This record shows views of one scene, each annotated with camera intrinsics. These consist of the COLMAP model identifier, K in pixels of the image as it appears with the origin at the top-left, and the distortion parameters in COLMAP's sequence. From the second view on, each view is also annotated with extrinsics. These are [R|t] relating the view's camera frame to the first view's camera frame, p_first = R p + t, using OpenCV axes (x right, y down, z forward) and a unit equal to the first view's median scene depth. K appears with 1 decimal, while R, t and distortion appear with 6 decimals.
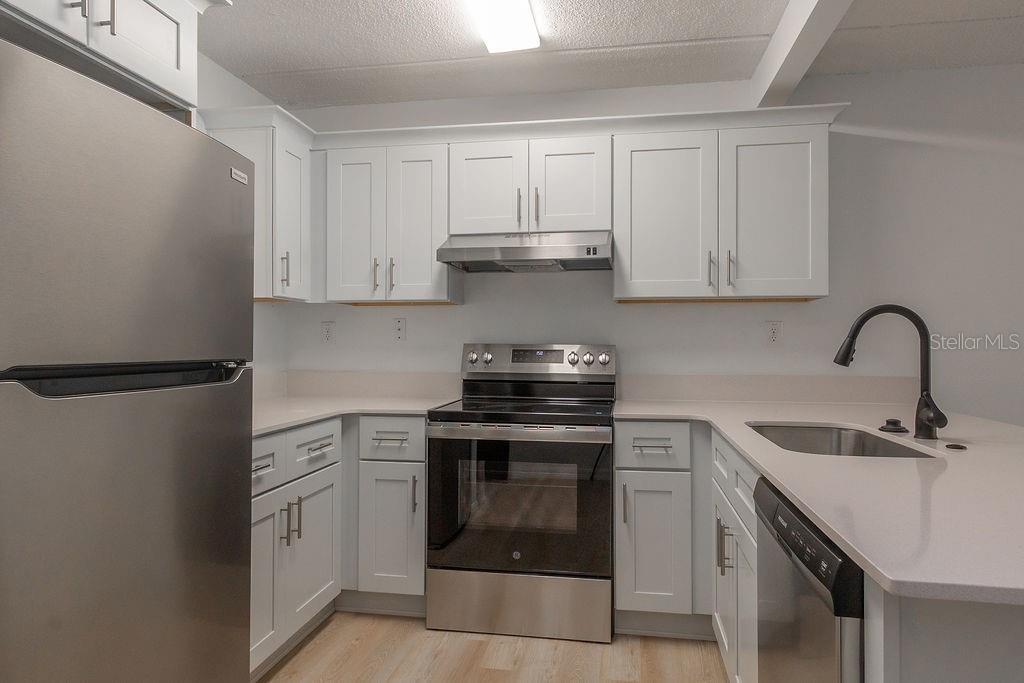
lens RADIAL K [[645.5, 0, 512.0], [0, 645.5, 341.5], [0, 0, 1]] dist [0.000089, 0.000703]
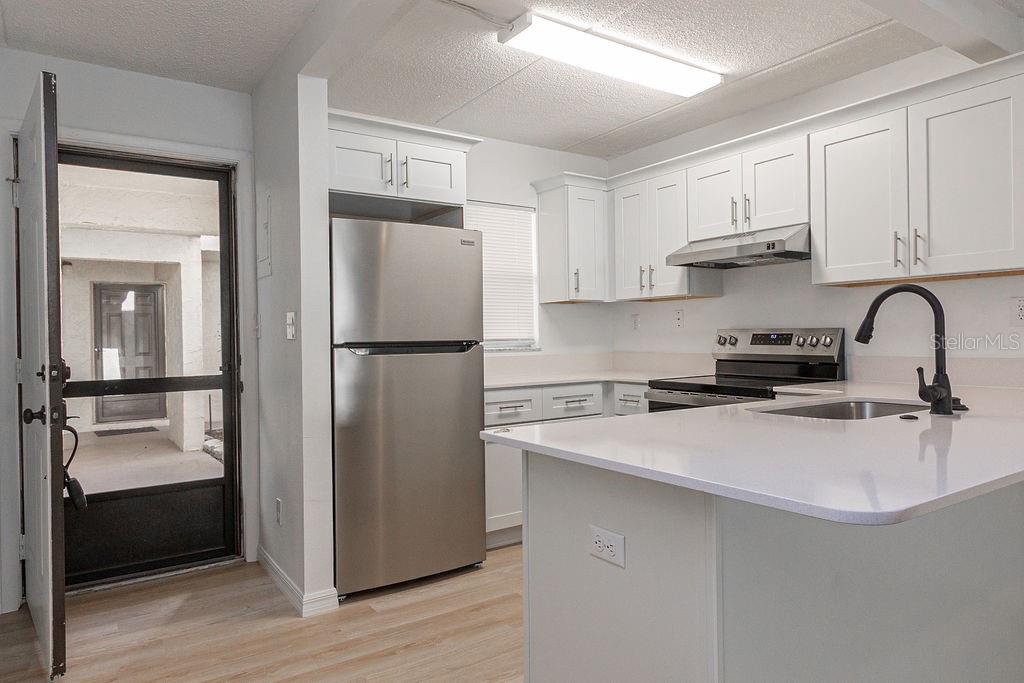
lens RADIAL K [[652.5, 0, 512.0], [0, 652.5, 341.5], [0, 0, 1]] dist [-0.002515, -0.002342]
pose [[0.689645, -0.006804, -0.724116, 0.614434], [0.018946, 0.999783, 0.008651, 0.009487], [0.723900, -0.019685, 0.689624, -0.125570]]
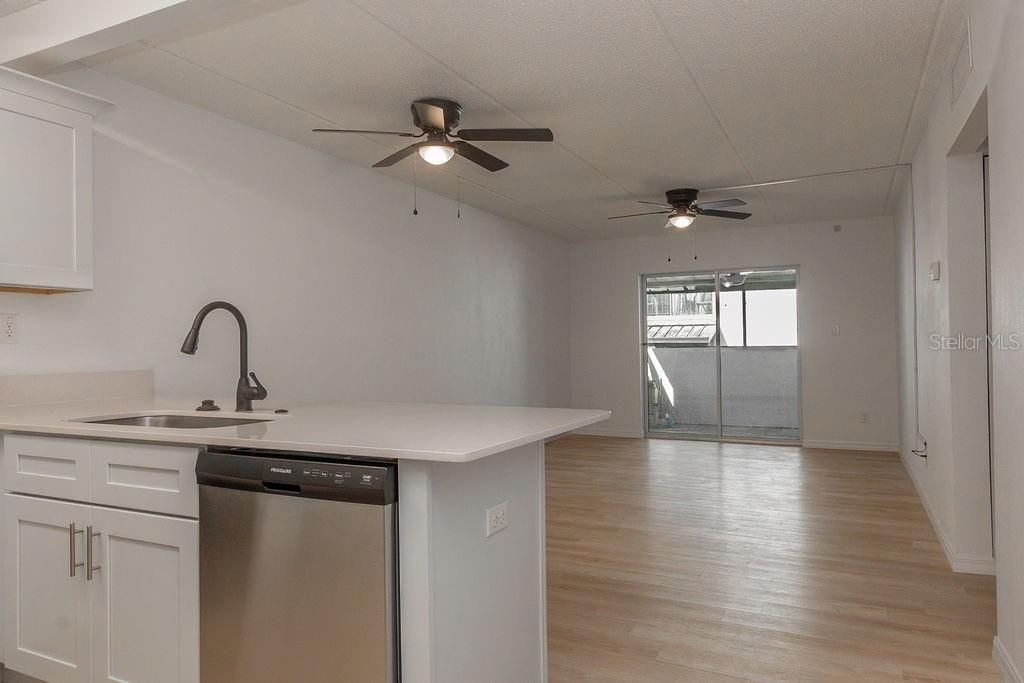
lens RADIAL K [[652.5, 0, 512.0], [0, 652.5, 341.5], [0, 0, 1]] dist [-0.002515, -0.002342]
pose [[0.293453, -0.014721, 0.955860, -0.267796], [0.015965, 0.999817, 0.010497, 0.008707], [-0.955840, 0.012180, 0.293635, 0.097438]]
